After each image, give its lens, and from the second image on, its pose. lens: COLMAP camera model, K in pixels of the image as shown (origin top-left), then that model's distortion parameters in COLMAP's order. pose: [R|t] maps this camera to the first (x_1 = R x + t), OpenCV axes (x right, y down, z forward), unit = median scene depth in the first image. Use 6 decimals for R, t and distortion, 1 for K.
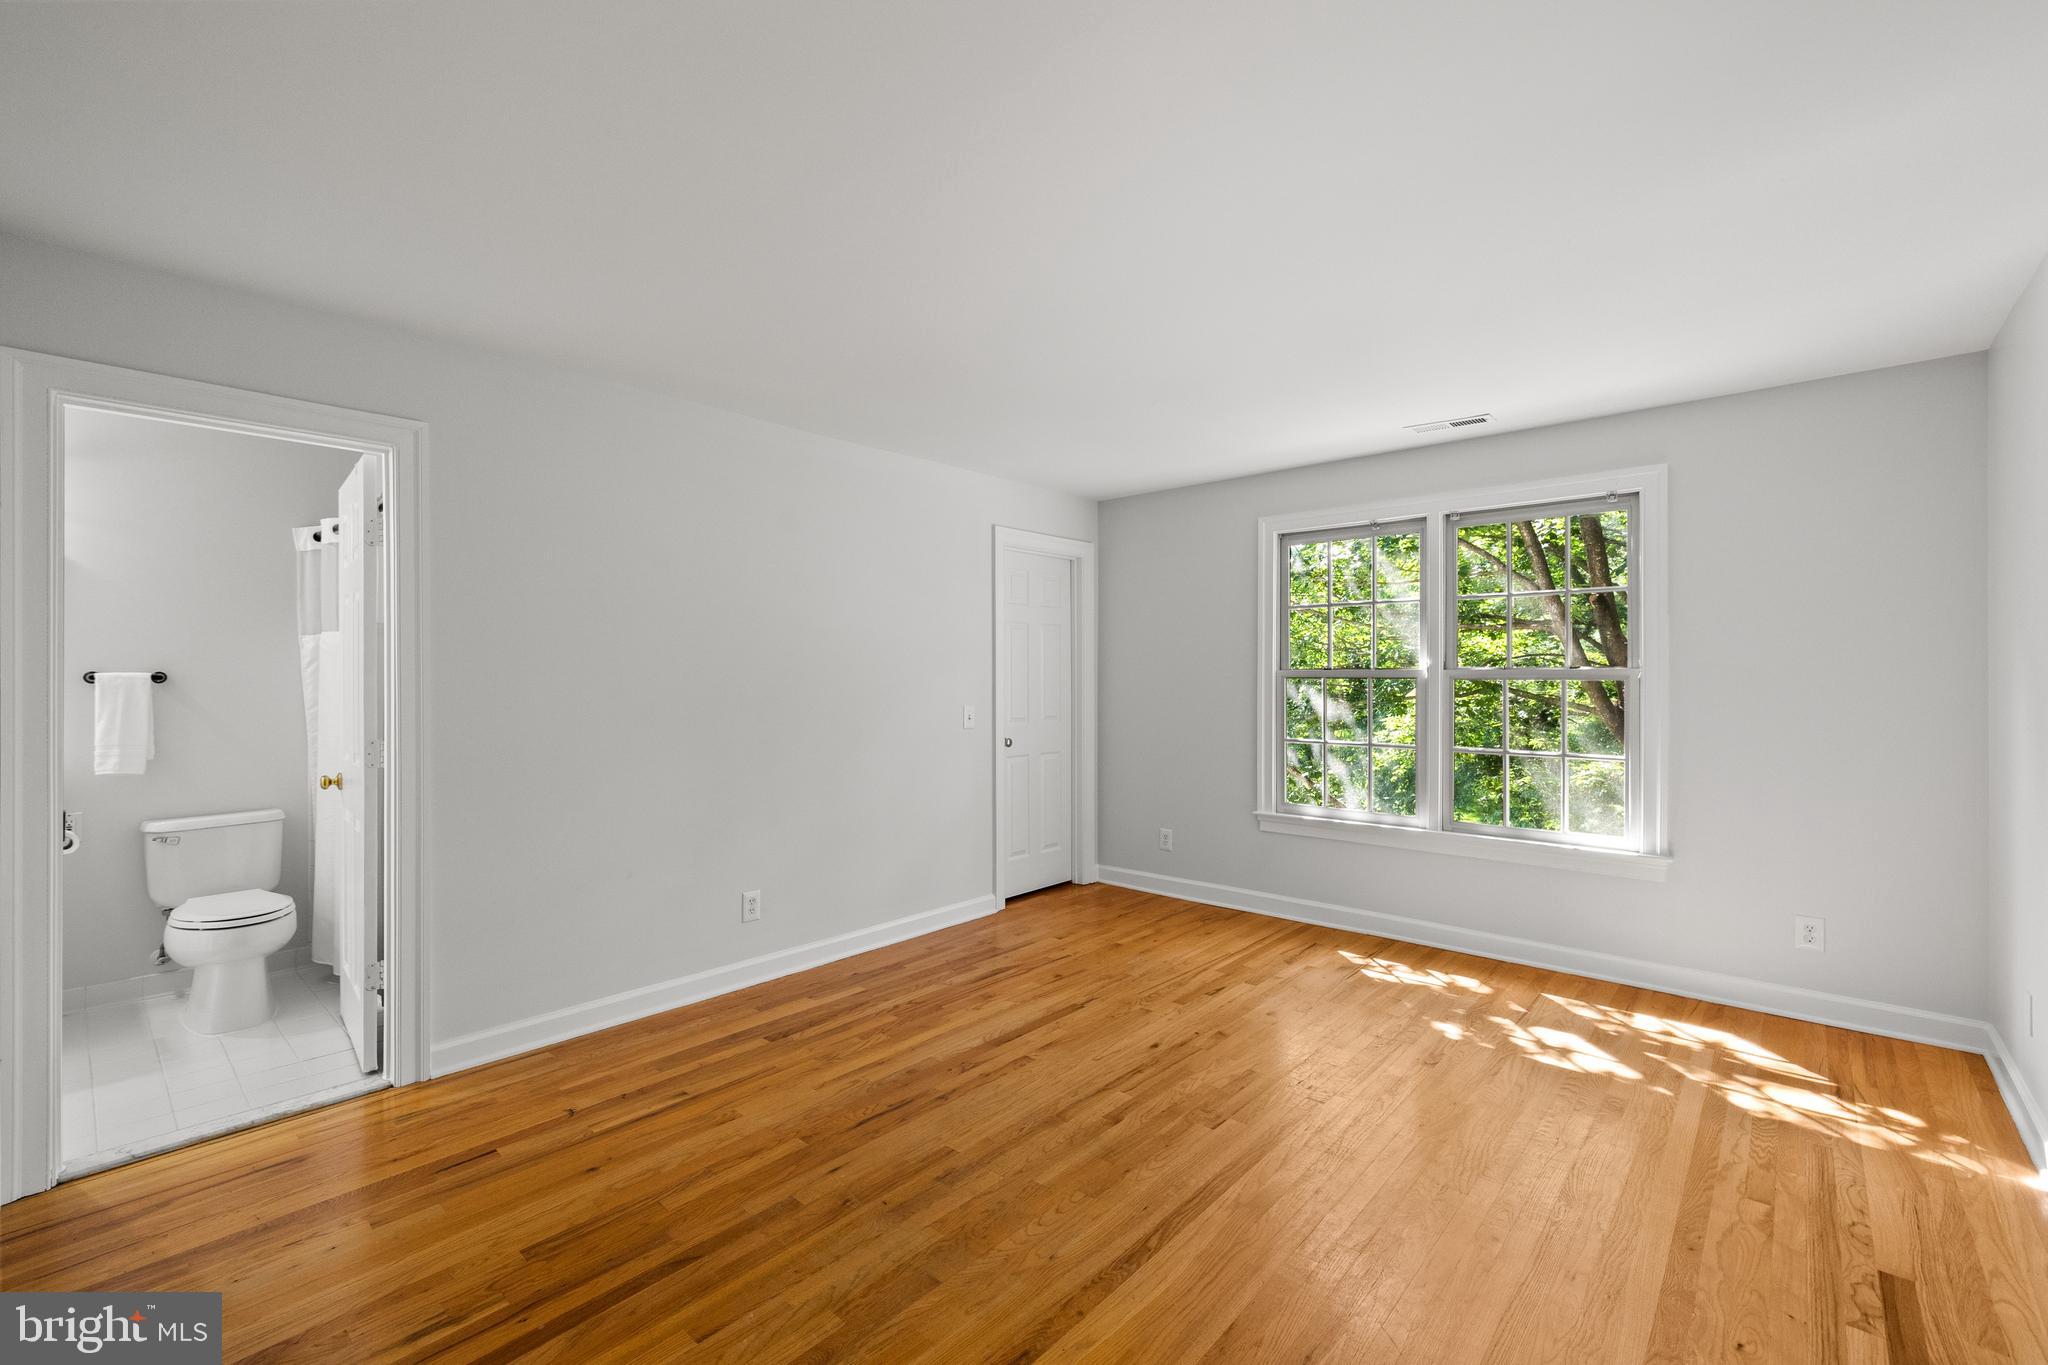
lens RADIAL K [[868.3, 0, 1021.8], [0, 868.3, 683.1], [0, 0, 1]] dist [0.021190, -0.001442]
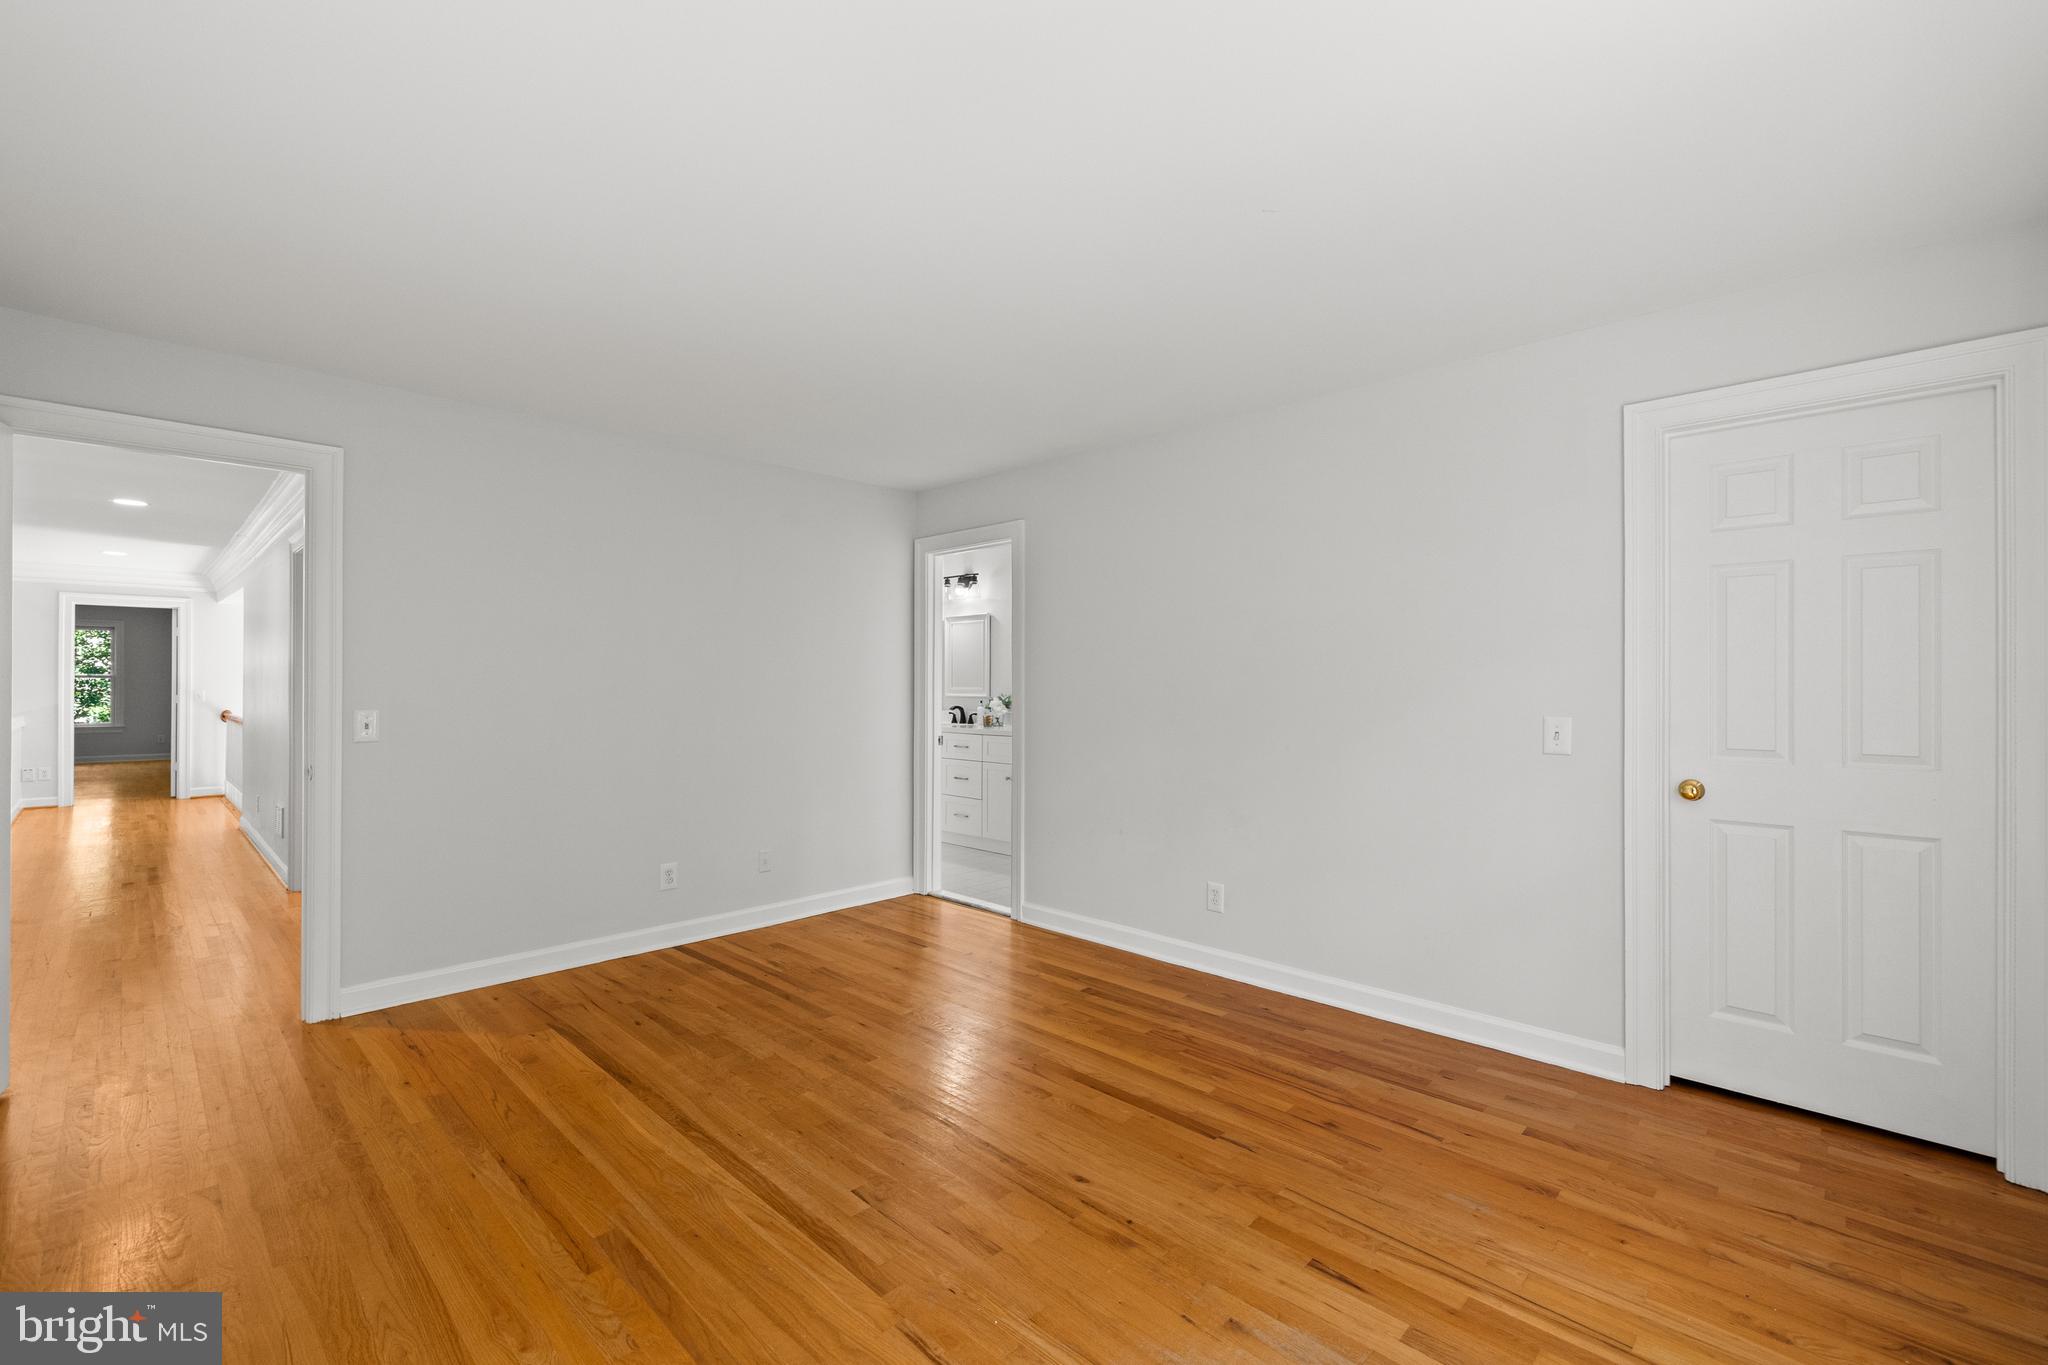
lens RADIAL K [[868.3, 0, 1023.8], [0, 868.3, 683.2], [0, 0, 1]] dist [0.021190, -0.001442]
pose [[-0.046254, -0.002825, -0.998926, 0.773464], [0.001004, 0.999995, -0.002875, 0.003504], [0.998929, -0.001136, -0.046250, 0.862424]]
